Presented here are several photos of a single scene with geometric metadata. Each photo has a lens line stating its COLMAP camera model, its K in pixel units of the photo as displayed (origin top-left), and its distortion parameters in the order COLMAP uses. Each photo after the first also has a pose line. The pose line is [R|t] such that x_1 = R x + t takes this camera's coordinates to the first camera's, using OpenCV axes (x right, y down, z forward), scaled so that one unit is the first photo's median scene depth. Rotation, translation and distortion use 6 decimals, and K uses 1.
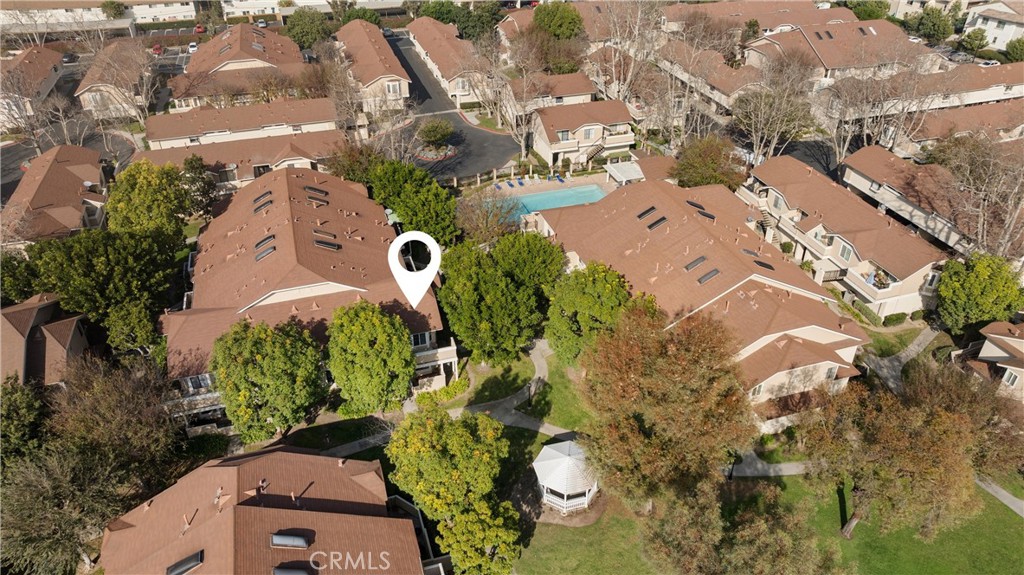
lens RADIAL K [[710.6, 0, 513.4], [0, 710.6, 290.8], [0, 0, 1]] dist [-0.008831, -0.000010]
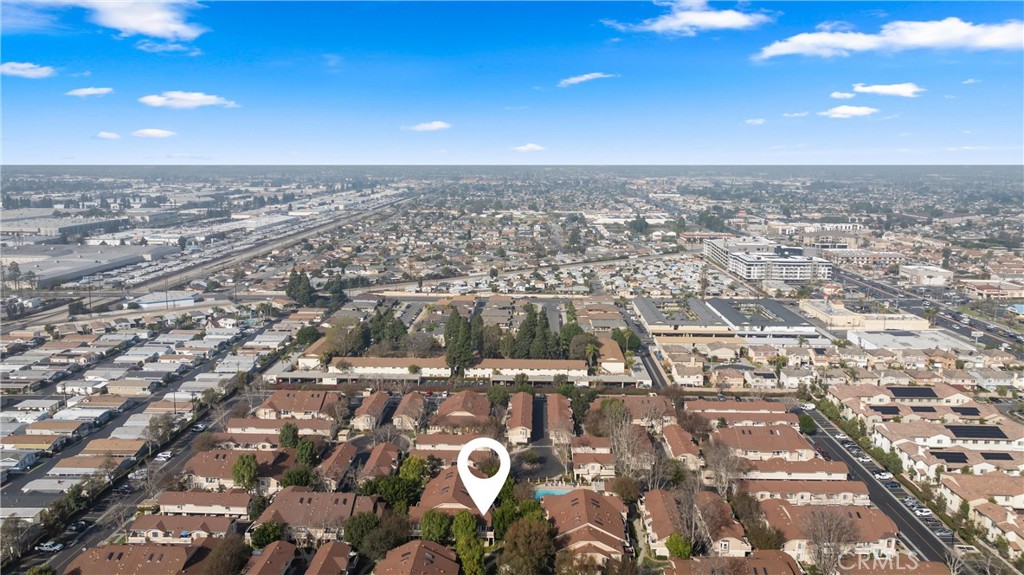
lens RADIAL K [[710.6, 0, 521.2], [0, 710.6, 285.7], [0, 0, 1]] dist [-0.008831, -0.000010]
pose [[0.946749, 0.063330, -0.315683, 0.638425], [-0.187518, 0.905474, -0.380728, 0.178215], [0.261731, 0.419650, 0.869132, -1.423213]]
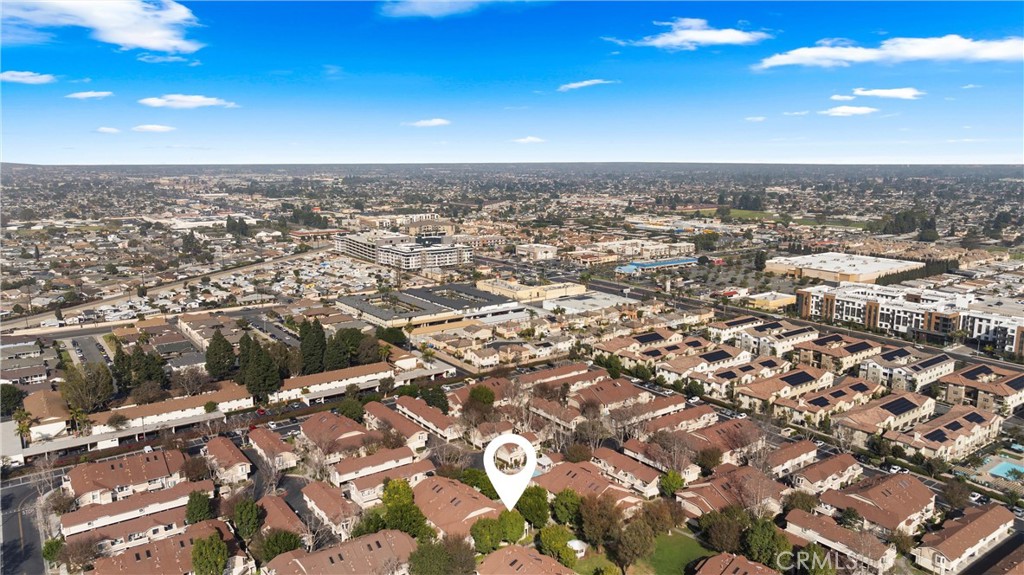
lens RADIAL K [[710.6, 0, 513.8], [0, 710.6, 286.0], [0, 0, 1]] dist [-0.008831, -0.000010]
pose [[0.946698, -0.054177, 0.317533, -0.740461], [0.179063, 0.907928, -0.378950, 0.209632], [-0.267767, 0.415610, 0.869235, -1.467847]]
